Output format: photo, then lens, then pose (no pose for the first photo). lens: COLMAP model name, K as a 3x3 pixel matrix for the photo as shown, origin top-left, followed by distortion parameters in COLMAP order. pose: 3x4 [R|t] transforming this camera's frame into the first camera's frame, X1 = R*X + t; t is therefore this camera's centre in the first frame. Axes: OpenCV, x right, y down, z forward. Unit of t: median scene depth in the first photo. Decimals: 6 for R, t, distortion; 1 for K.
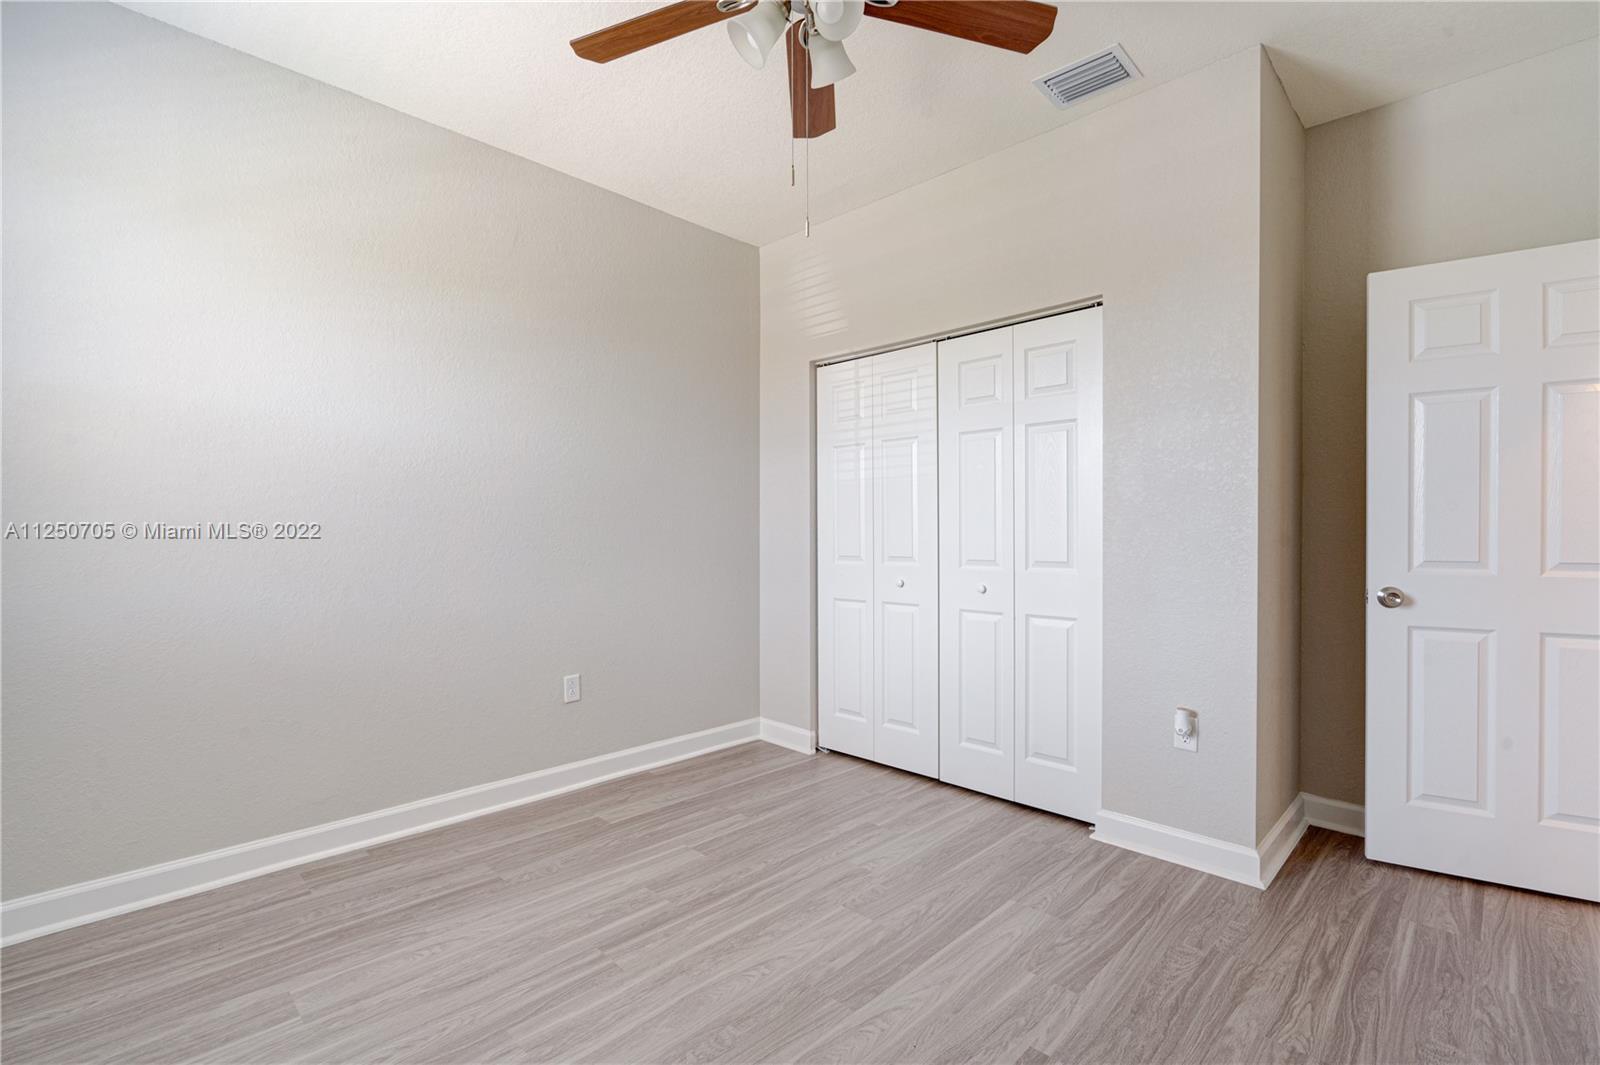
lens RADIAL K [[720.9, 0, 800.6], [0, 720.9, 539.2], [0, 0, 1]] dist [-0.004730, 0.000713]
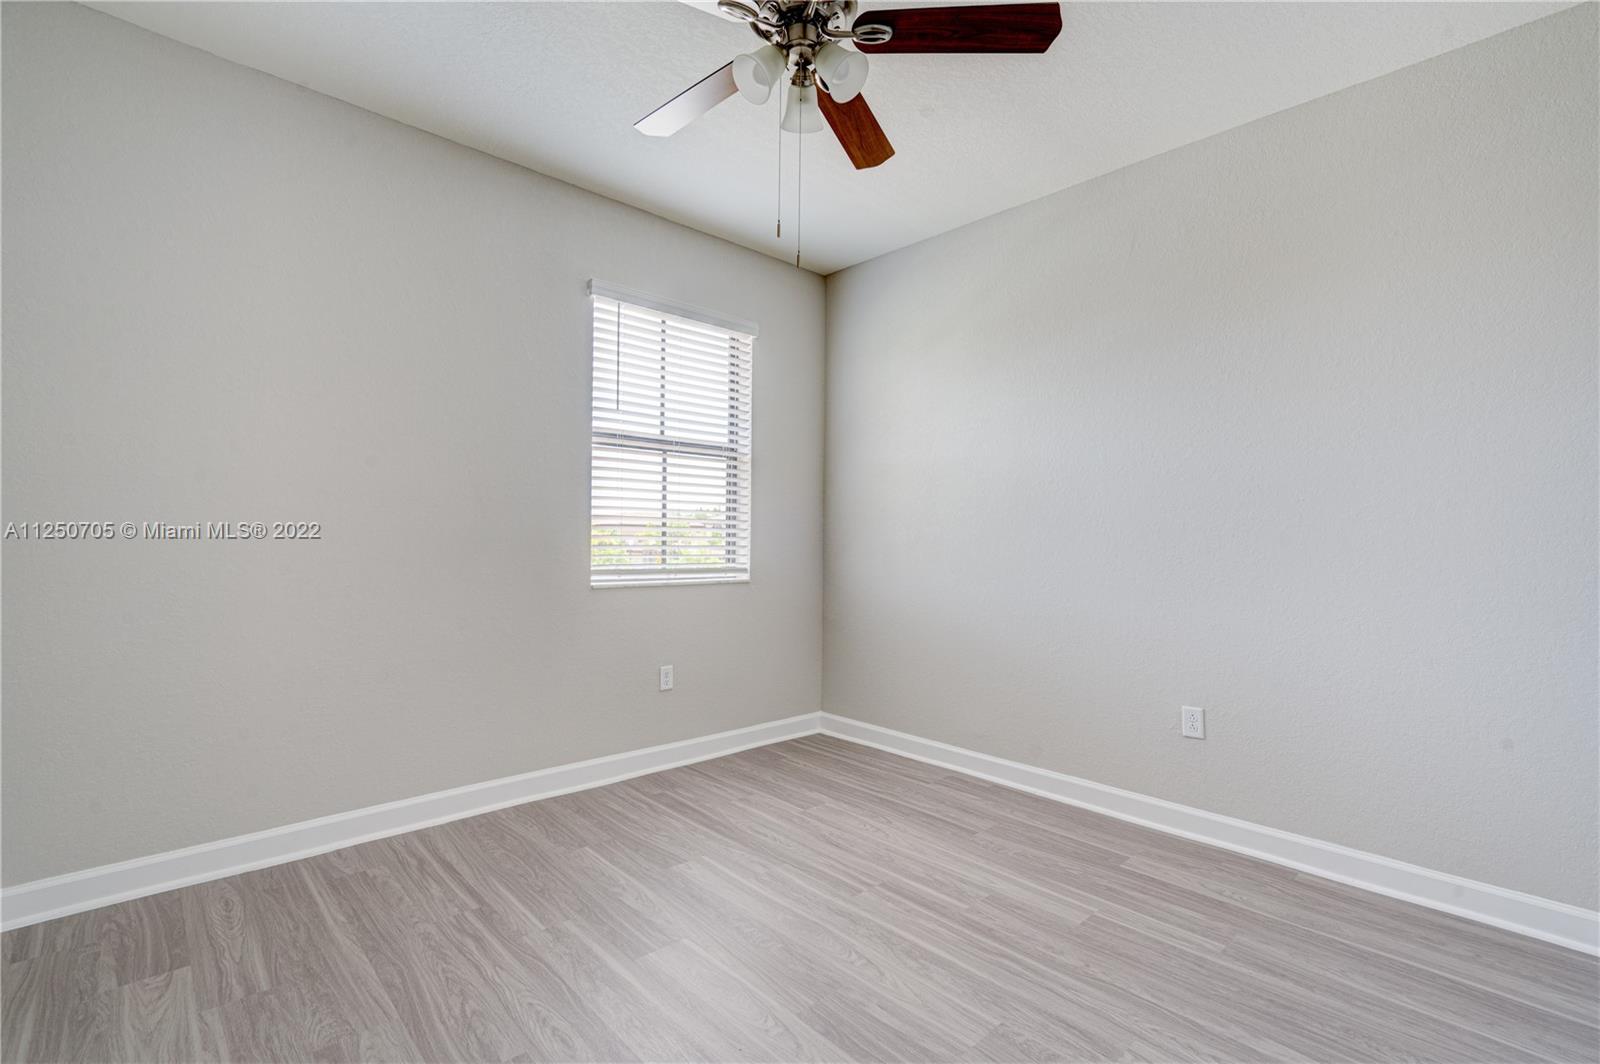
lens RADIAL K [[720.9, 0, 800.6], [0, 720.9, 538.7], [0, 0, 1]] dist [-0.004730, 0.000713]
pose [[-0.039495, -0.002019, -0.999218, 0.798759], [-0.023116, 0.999732, -0.001107, -0.007001], [0.998952, 0.023054, -0.039531, 0.761003]]
